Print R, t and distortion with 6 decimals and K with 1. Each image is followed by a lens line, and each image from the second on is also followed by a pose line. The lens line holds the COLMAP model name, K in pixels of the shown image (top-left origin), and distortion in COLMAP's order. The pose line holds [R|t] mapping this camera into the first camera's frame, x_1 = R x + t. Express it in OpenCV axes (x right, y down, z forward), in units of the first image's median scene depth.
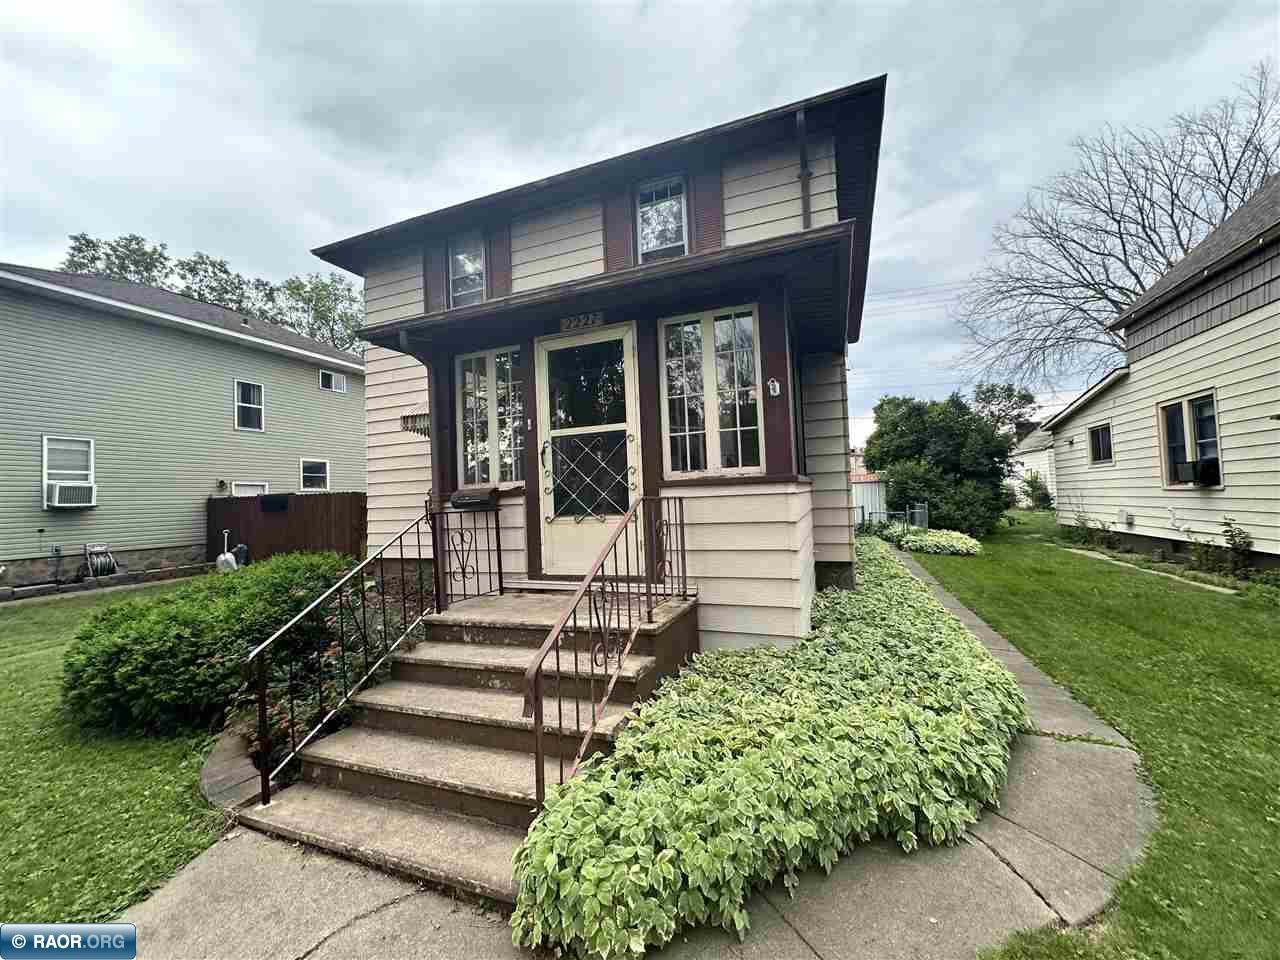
lens RADIAL K [[508.2, 0, 640.4], [0, 508.2, 482.2], [0, 0, 1]] dist [-0.001360, -0.000196]
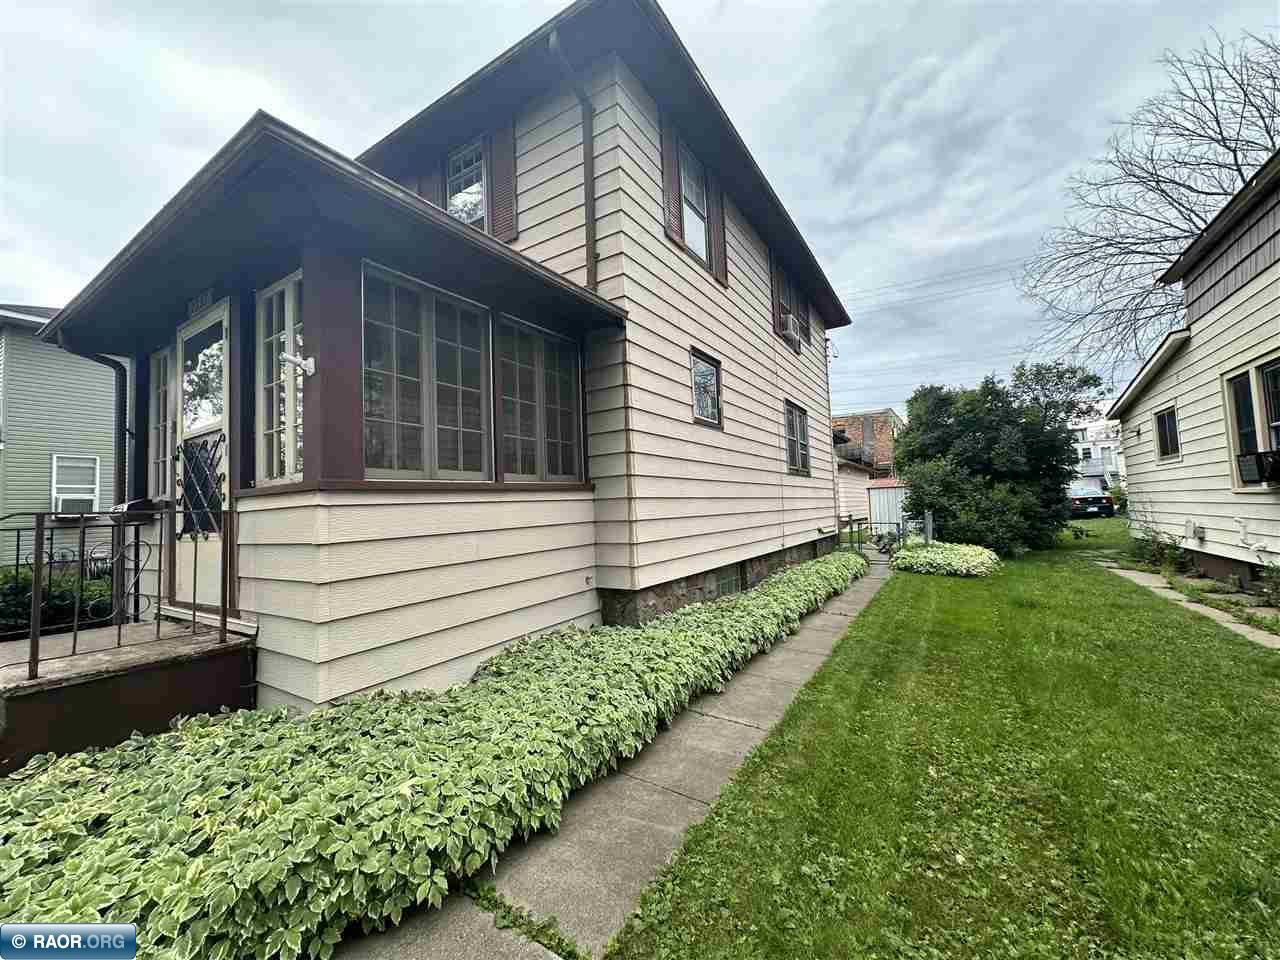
lens RADIAL K [[506.9, 0, 636.9], [0, 506.9, 482.6], [0, 0, 1]] dist [-0.001692, -0.000410]
pose [[0.982451, -0.013095, -0.186059, 0.280471], [0.010495, 0.999833, -0.014951, 0.001860], [0.186224, 0.012736, 0.982425, 0.113573]]
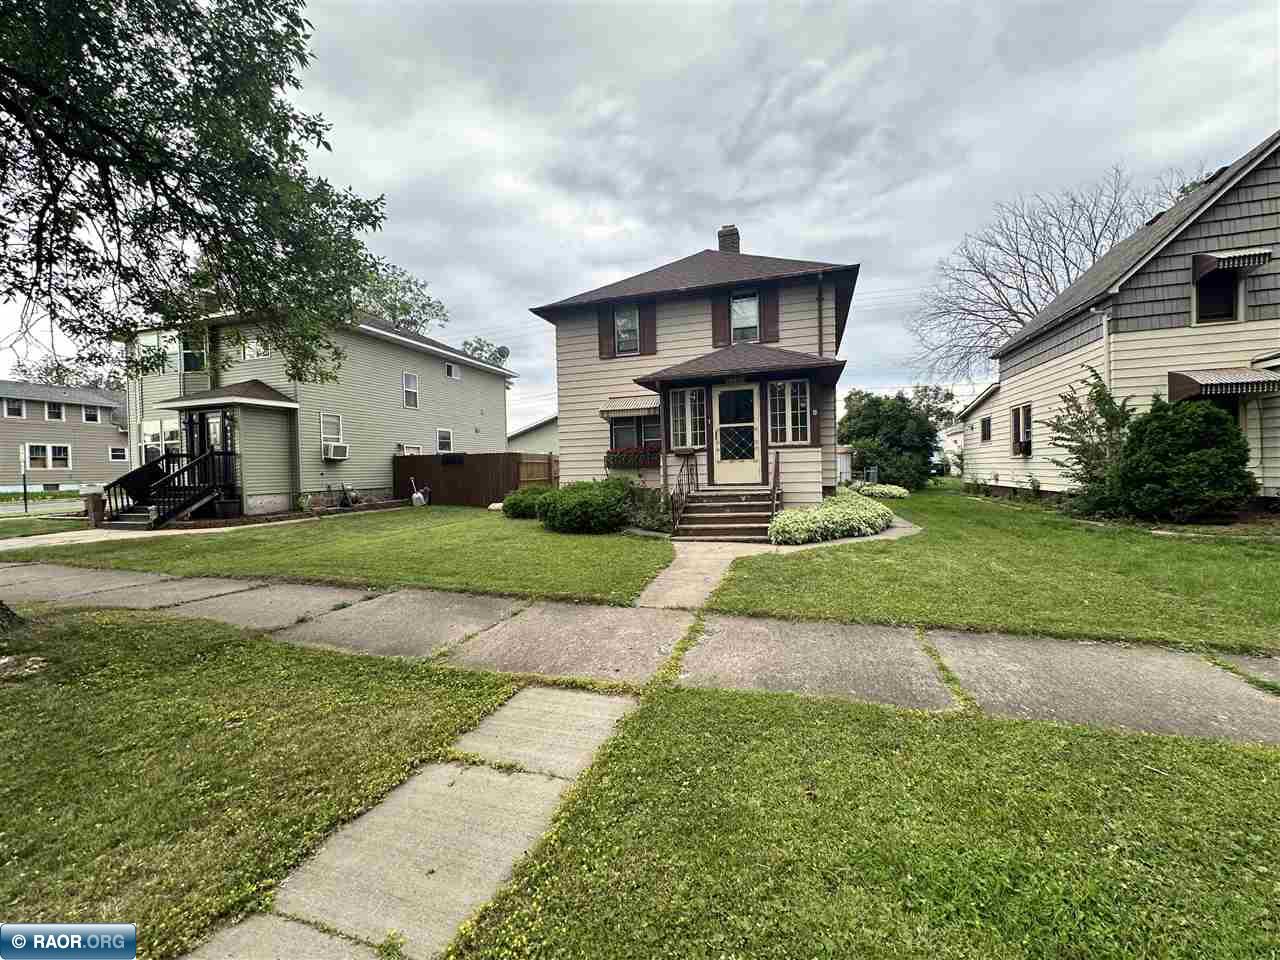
lens RADIAL K [[512.8, 0, 643.9], [0, 512.8, 485.5], [0, 0, 1]] dist [0.010739, -0.000029]
pose [[0.997504, 0.011418, 0.069682, -0.269623], [-0.015695, 0.998005, 0.061148, 0.016837], [-0.068845, -0.062089, 0.995693, -0.550416]]
